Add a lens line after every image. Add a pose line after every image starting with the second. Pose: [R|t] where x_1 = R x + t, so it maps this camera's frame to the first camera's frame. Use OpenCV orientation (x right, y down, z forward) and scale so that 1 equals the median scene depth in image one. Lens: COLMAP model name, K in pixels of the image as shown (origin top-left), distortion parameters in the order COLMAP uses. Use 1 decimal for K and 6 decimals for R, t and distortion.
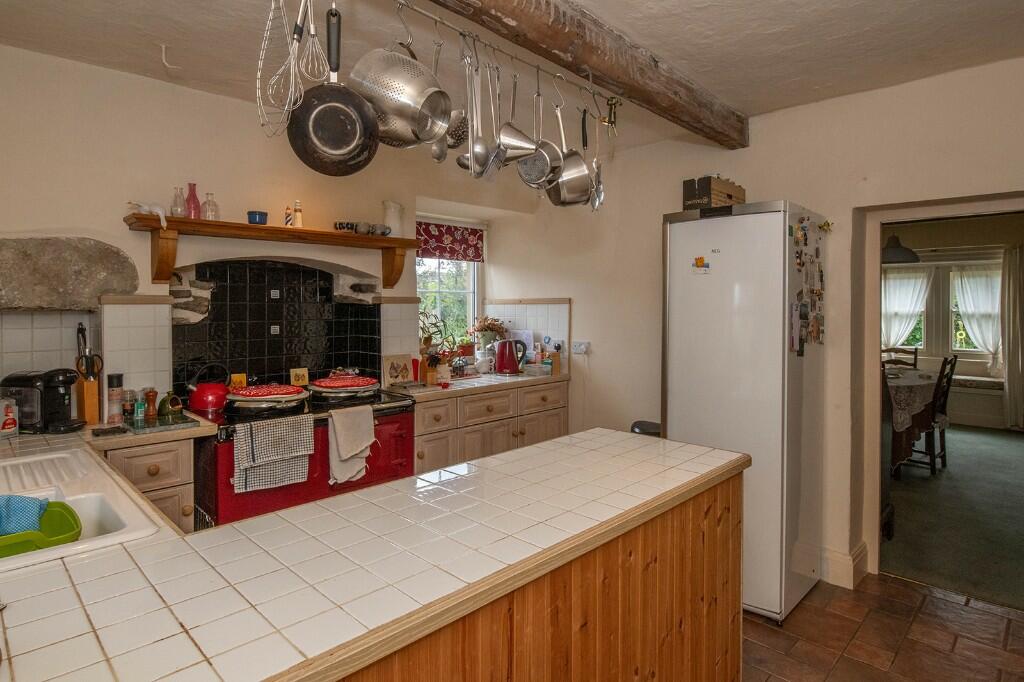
lens RADIAL K [[560.7, 0, 539.1], [0, 560.7, 309.8], [0, 0, 1]] dist [-0.013609, -0.000390]
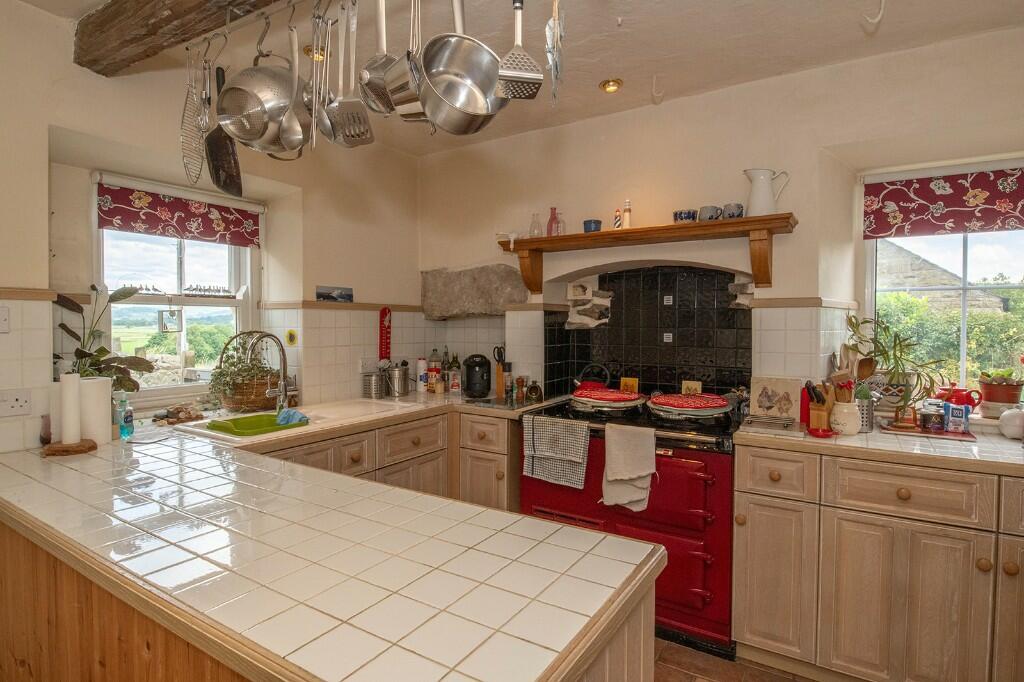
lens RADIAL K [[536.2, 0, 512.0], [0, 536.2, 341.0], [0, 0, 1]] dist [-0.015824, -0.000569]
pose [[0.185865, 0.034627, -0.981965, 0.434157], [-0.014516, 0.999367, 0.032493, 0.017826], [0.982468, 0.008215, 0.186250, 0.647013]]
